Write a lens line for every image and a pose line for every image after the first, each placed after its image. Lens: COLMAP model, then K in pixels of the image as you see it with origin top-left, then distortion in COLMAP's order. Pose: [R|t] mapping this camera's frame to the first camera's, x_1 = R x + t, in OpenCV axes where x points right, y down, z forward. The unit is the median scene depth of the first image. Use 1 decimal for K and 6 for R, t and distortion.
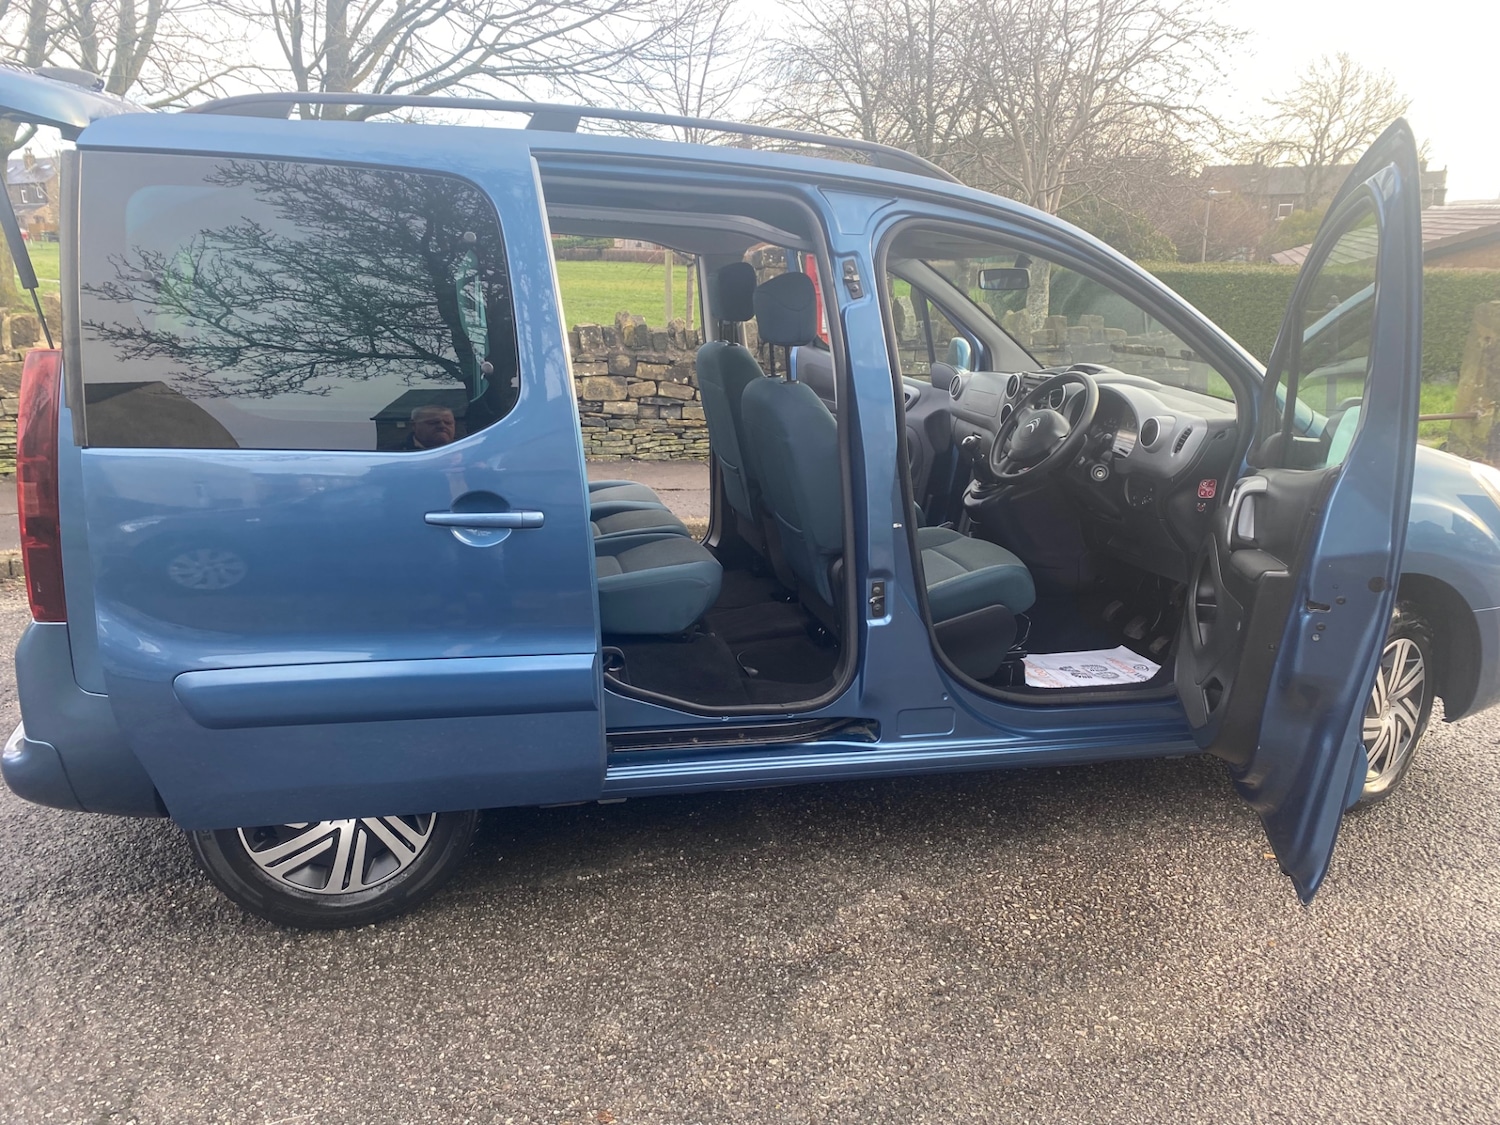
lens RADIAL K [[1140.5, 0, 761.9], [0, 1140.5, 563.3], [0, 0, 1]] dist [0.023203, -0.019553]
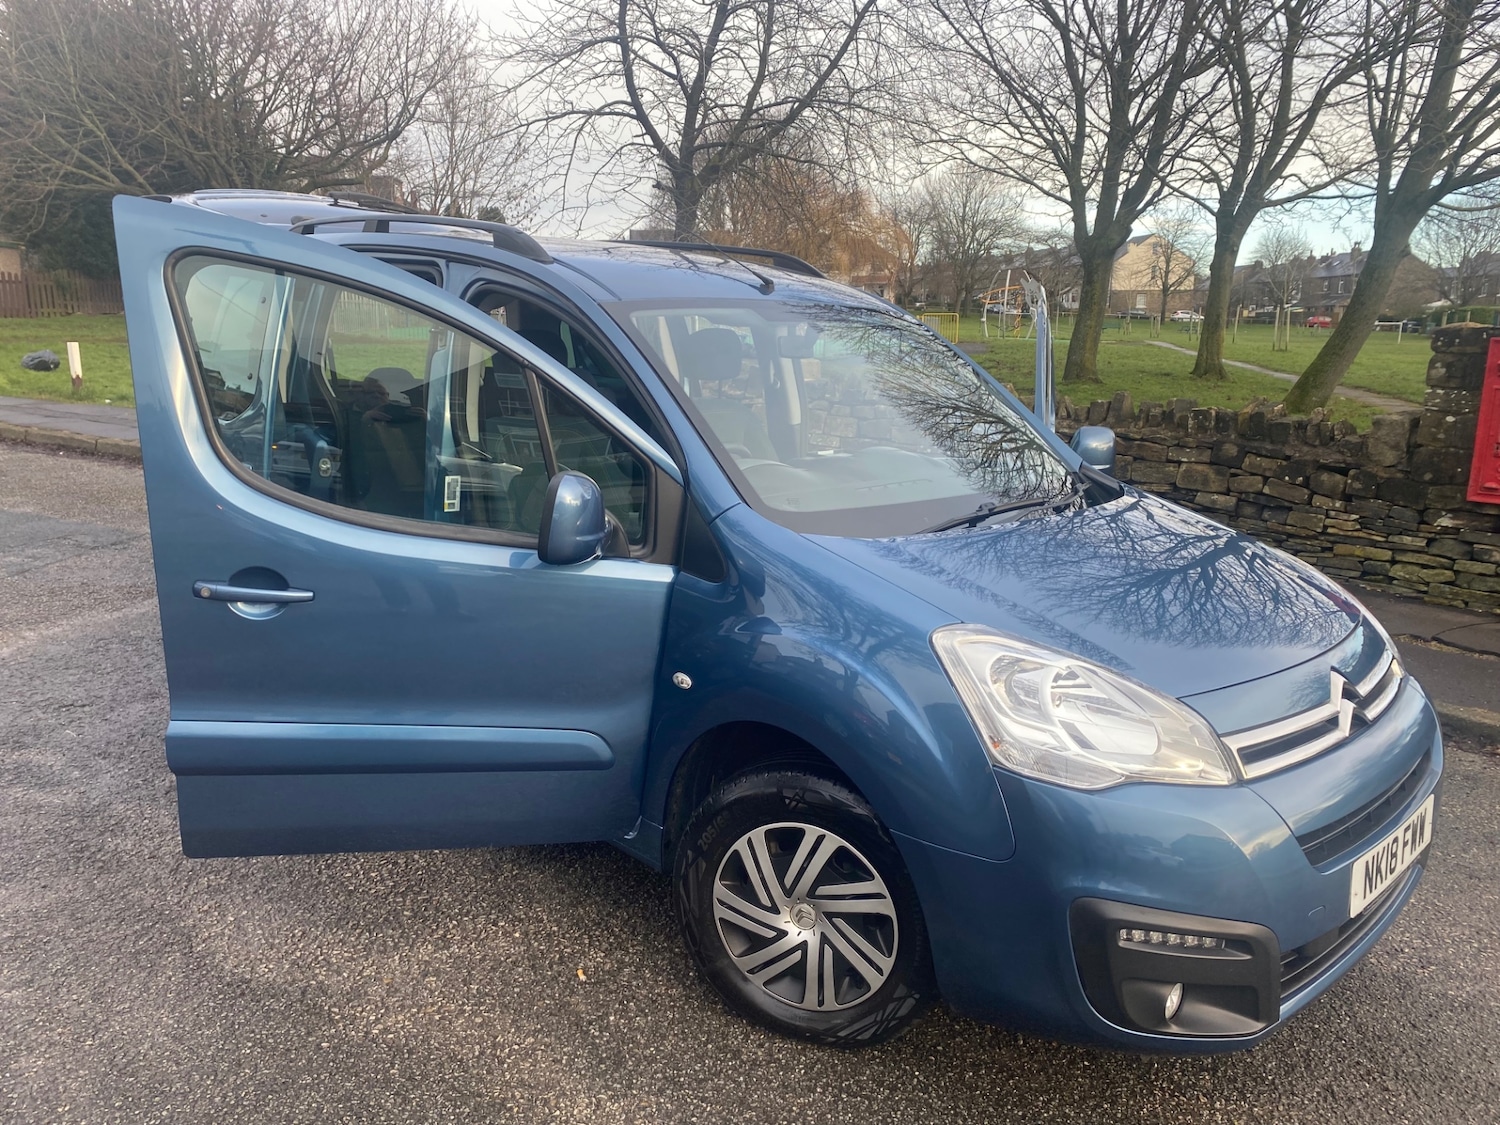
lens RADIAL K [[1140.5, 0, 730.7], [0, 1140.5, 567.2], [0, 0, 1]] dist [0.023203, -0.019553]
pose [[0.497474, 0.187118, -0.847057, 1.119156], [-0.244822, 0.967049, 0.069842, -0.134599], [0.832215, 0.172634, 0.526893, 0.529238]]
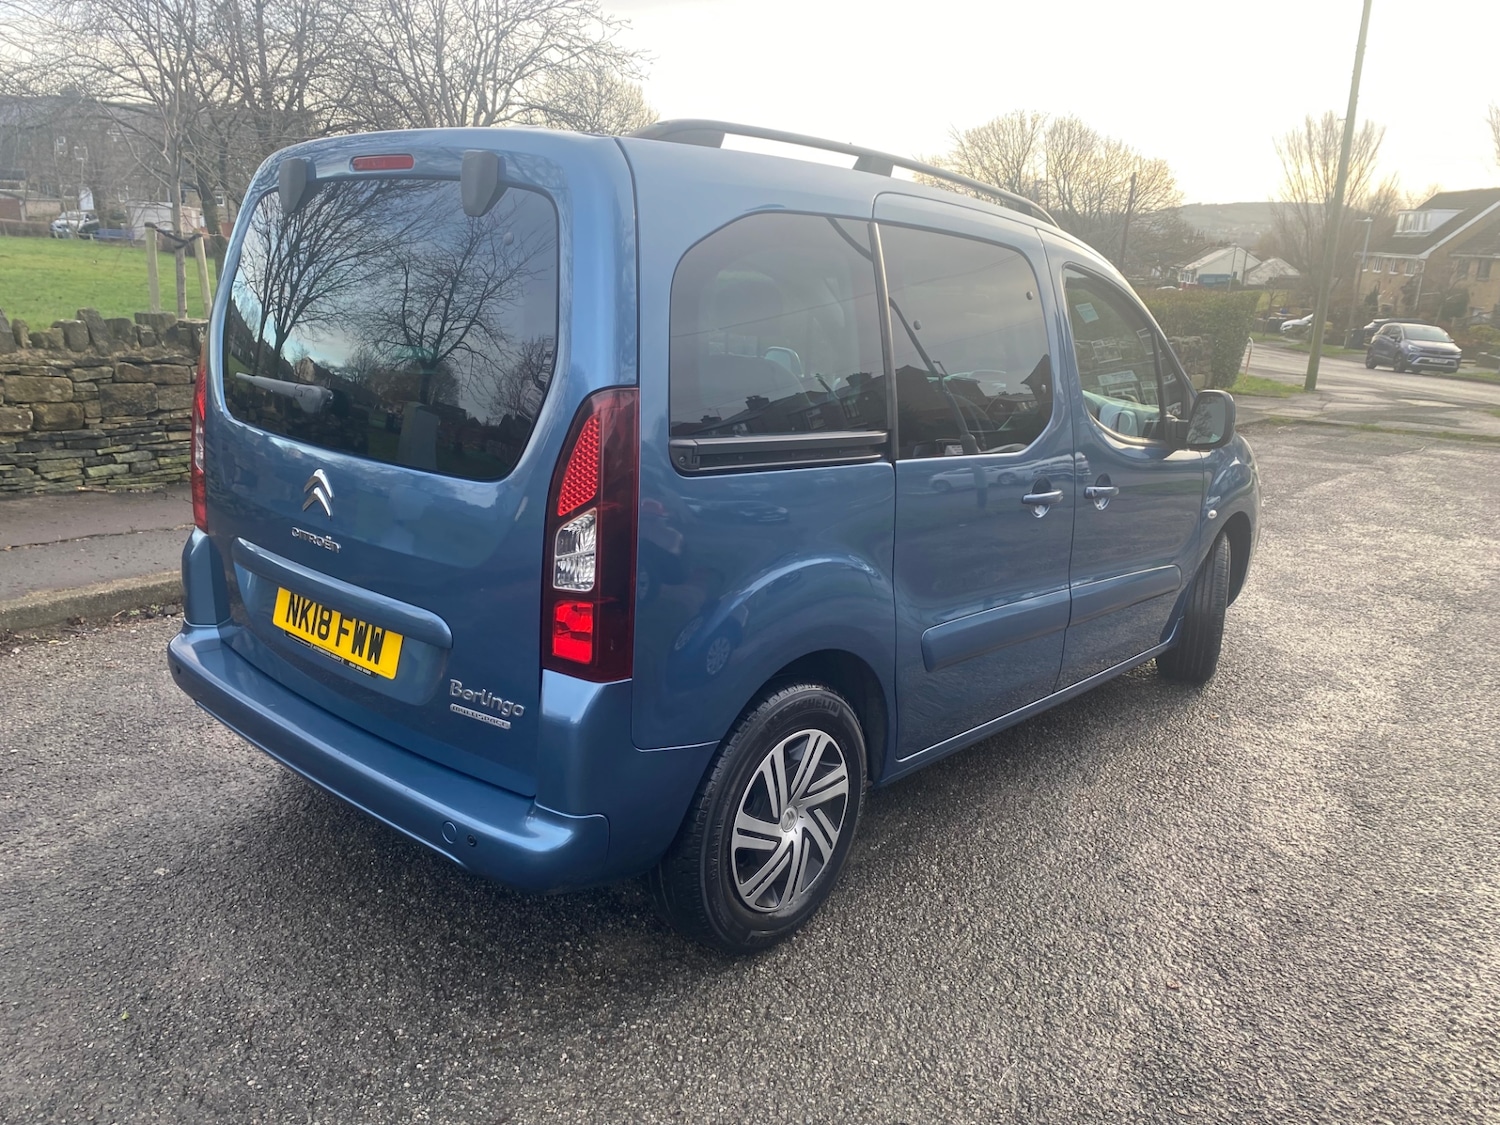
lens RADIAL K [[1140.5, 0, 754.6], [0, 1140.5, 559.7], [0, 0, 1]] dist [0.023203, -0.019553]
pose [[0.830132, -0.114658, 0.545650, -0.724414], [0.110728, 0.993037, 0.040211, -0.051289], [-0.546462, 0.027038, 0.837048, 0.116207]]
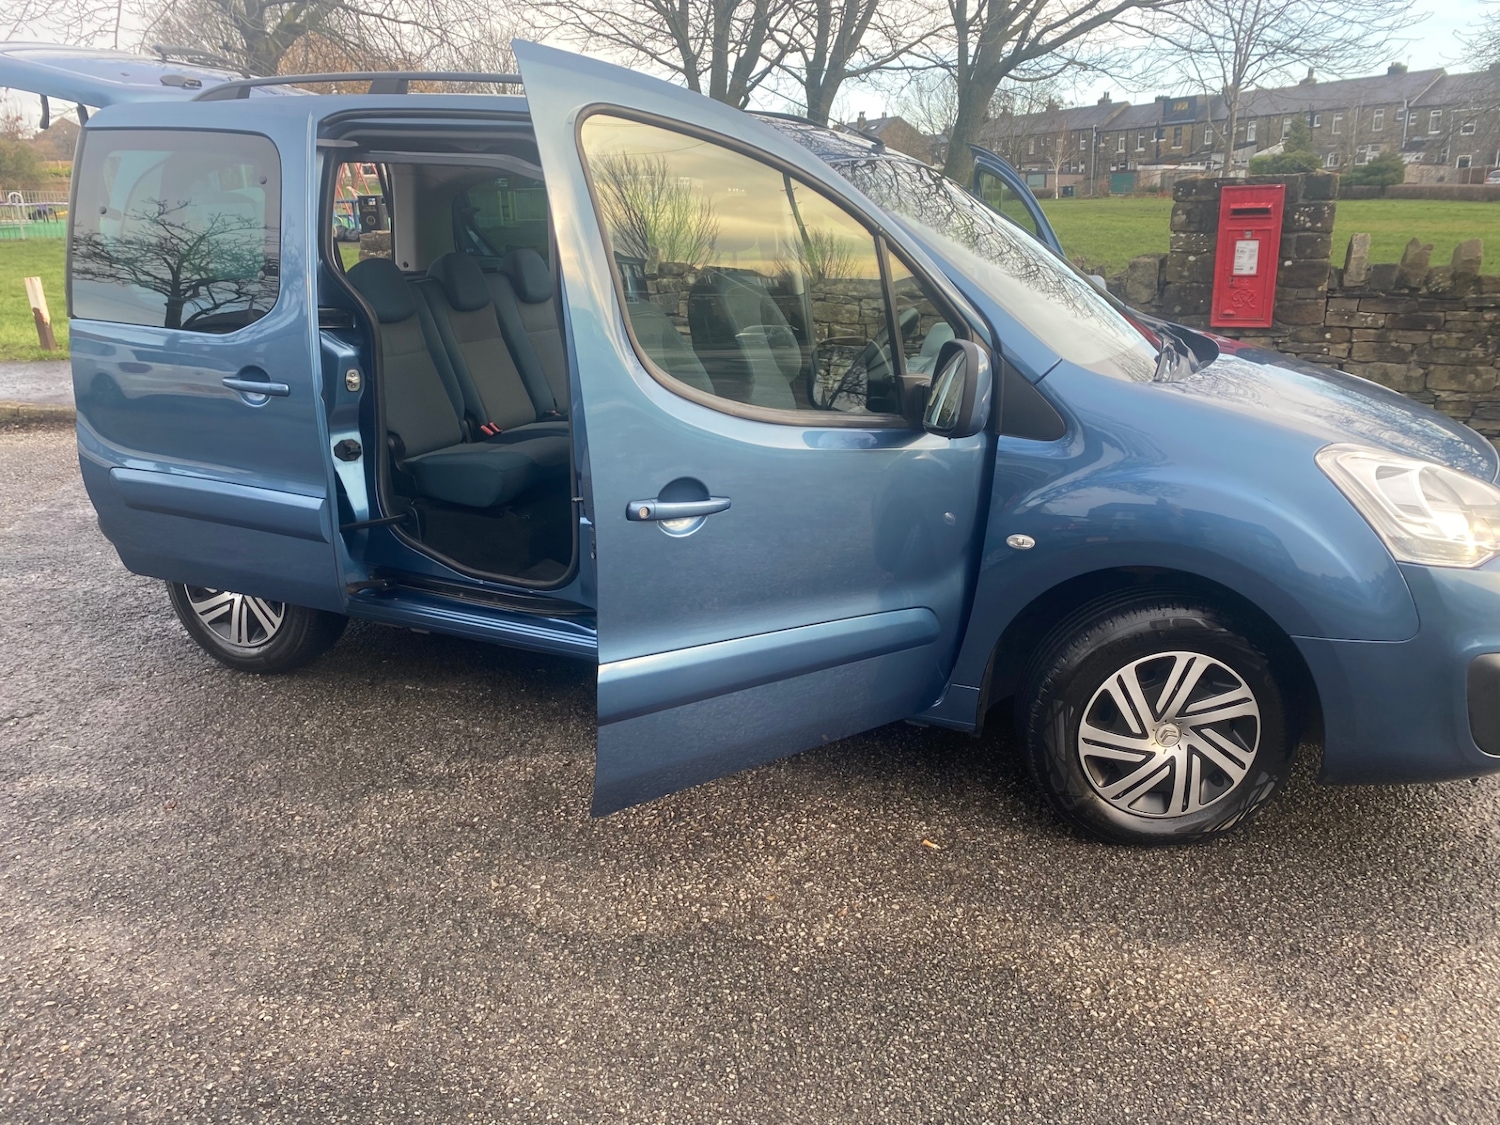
lens RADIAL K [[1140.5, 0, 757.8], [0, 1140.5, 550.4], [0, 0, 1]] dist [0.023203, -0.019553]
pose [[0.800649, 0.158475, -0.577795, 0.764158], [-0.137869, 0.987236, 0.079730, -0.026695], [0.583055, 0.015824, 0.812278, 0.166137]]
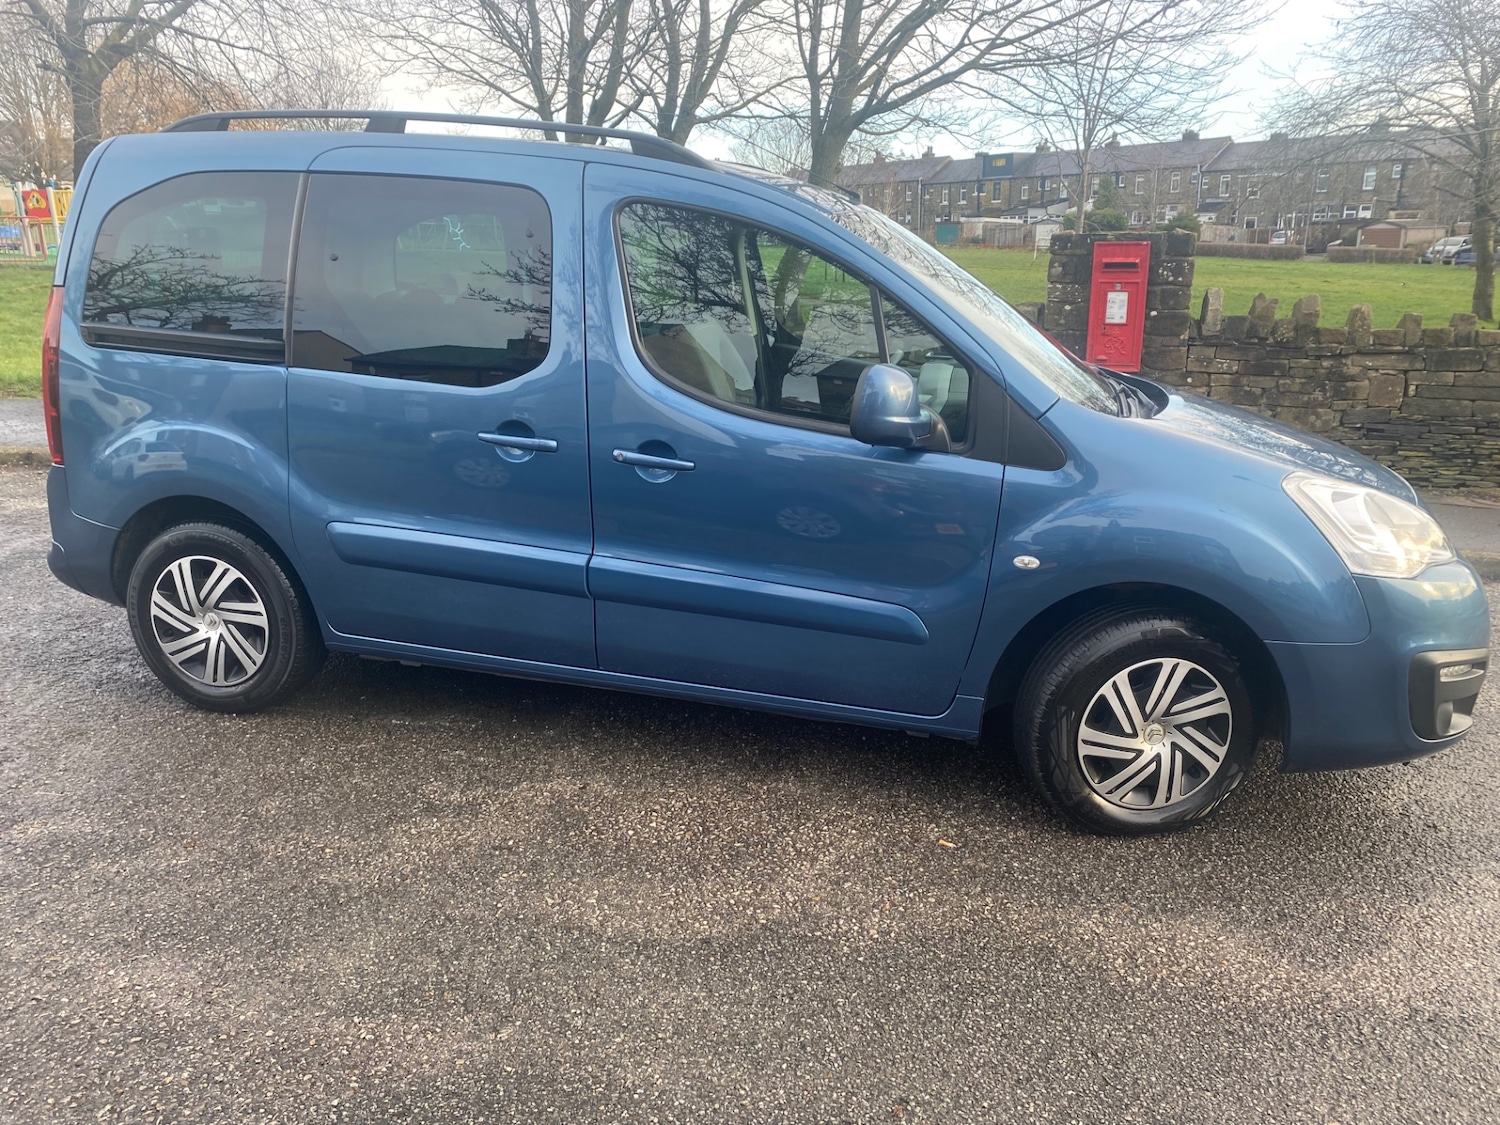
lens RADIAL K [[1140.5, 0, 759.3], [0, 1140.5, 570.7], [0, 0, 1]] dist [0.023203, -0.019553]
pose [[0.877454, 0.134691, -0.460361, 0.673134], [-0.129545, 0.990644, 0.042925, 0.001245], [0.461836, 0.021973, 0.886693, 0.045879]]
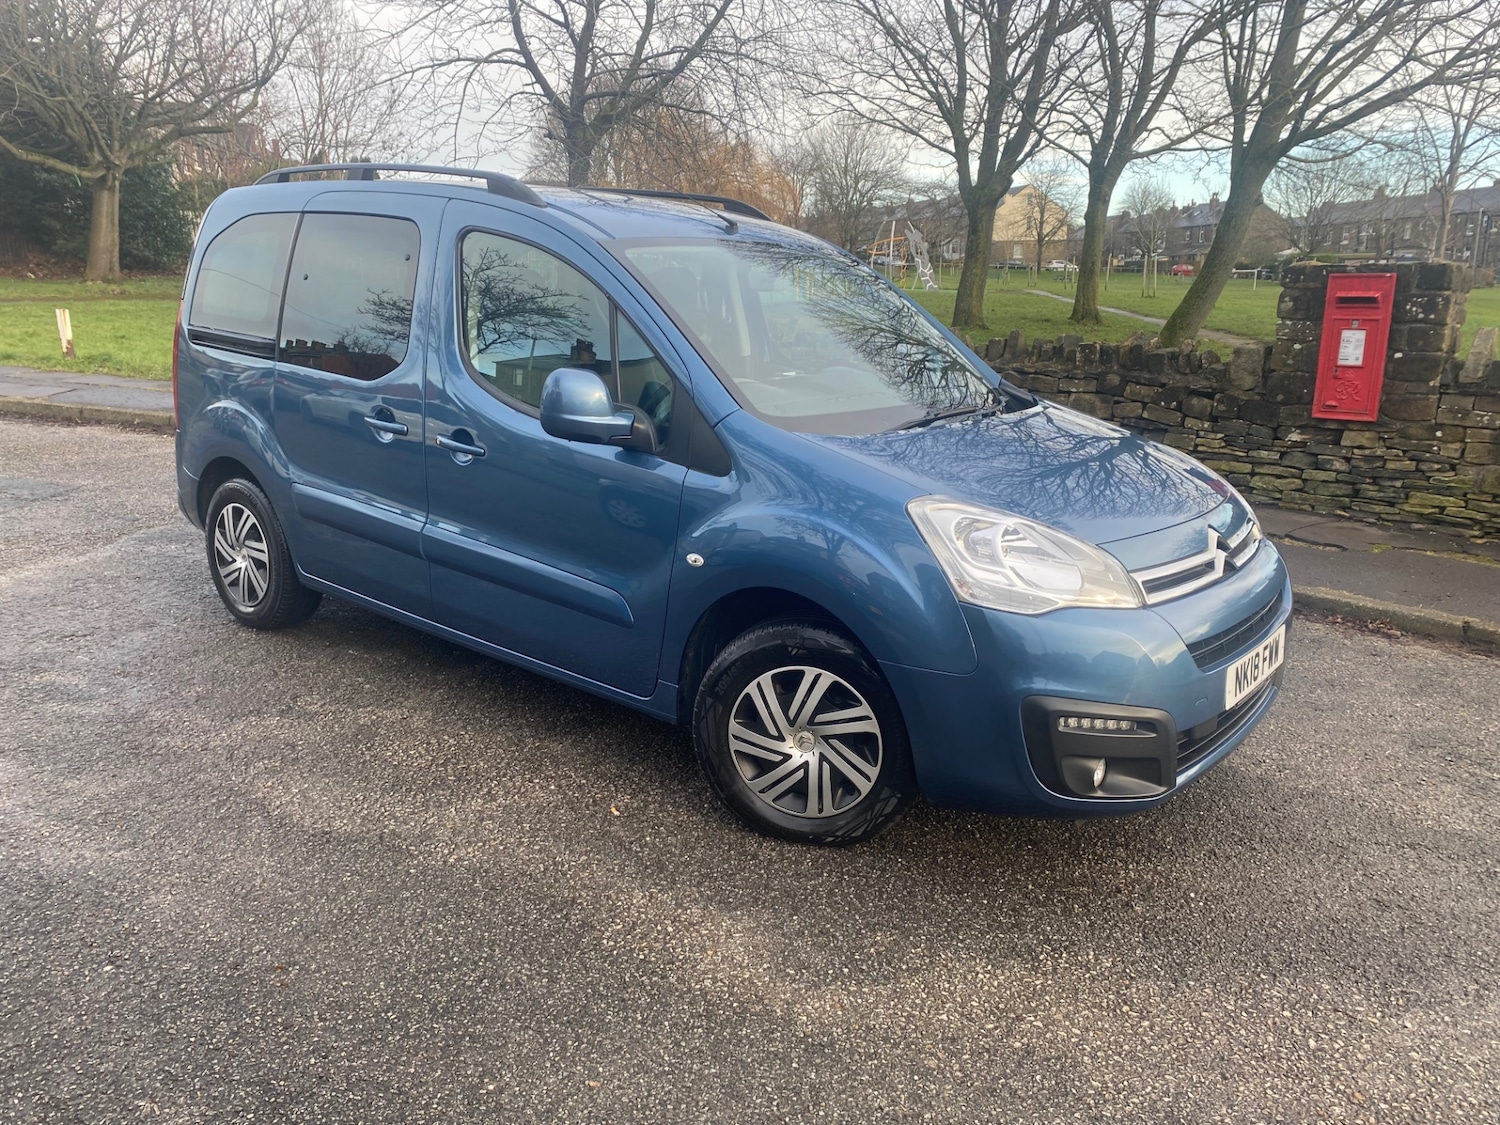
lens RADIAL K [[1140.5, 0, 757.3], [0, 1140.5, 569.8], [0, 0, 1]] dist [0.023203, -0.019553]
pose [[0.598203, 0.199277, -0.776171, 1.215178], [-0.217097, 0.972665, 0.082407, -0.074991], [0.771377, 0.119209, 0.625114, 0.380549]]
